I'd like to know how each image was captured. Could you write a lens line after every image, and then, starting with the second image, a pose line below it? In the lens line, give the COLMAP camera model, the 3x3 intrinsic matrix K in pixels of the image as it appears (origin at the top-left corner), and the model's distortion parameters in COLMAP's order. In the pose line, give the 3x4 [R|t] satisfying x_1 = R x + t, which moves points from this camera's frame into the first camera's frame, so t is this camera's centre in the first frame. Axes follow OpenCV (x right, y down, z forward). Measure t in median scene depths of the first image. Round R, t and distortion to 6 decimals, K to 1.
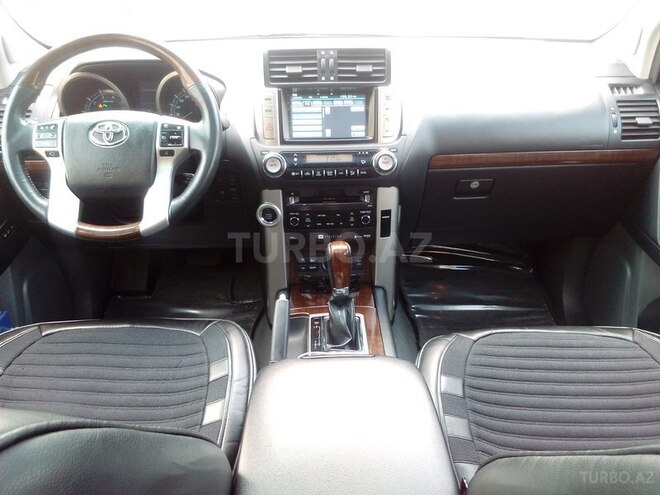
lens RADIAL K [[496.0, 0, 330.0], [0, 496.0, 247.5], [0, 0, 1]] dist [-0.032779, -0.000574]
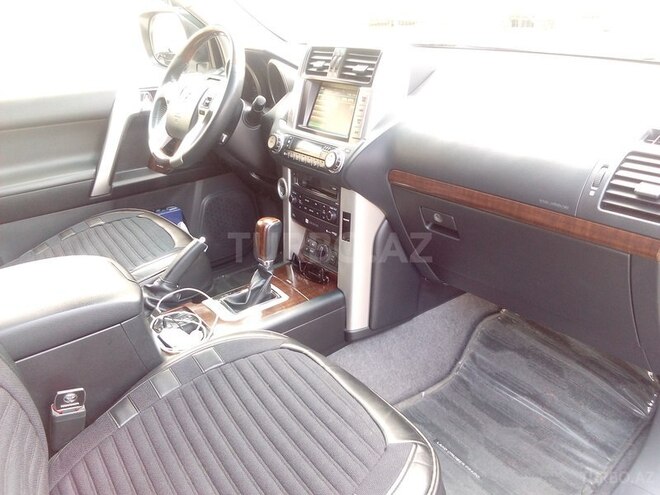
lens RADIAL K [[512.7, 0, 330.0], [0, 512.7, 247.5], [0, 0, 1]] dist [0.008139, 0.000266]
pose [[0.617119, 0.332538, -0.713150, 0.850614], [-0.365658, 0.923704, 0.114299, -0.117478], [0.696748, 0.190233, 0.691631, 0.292398]]
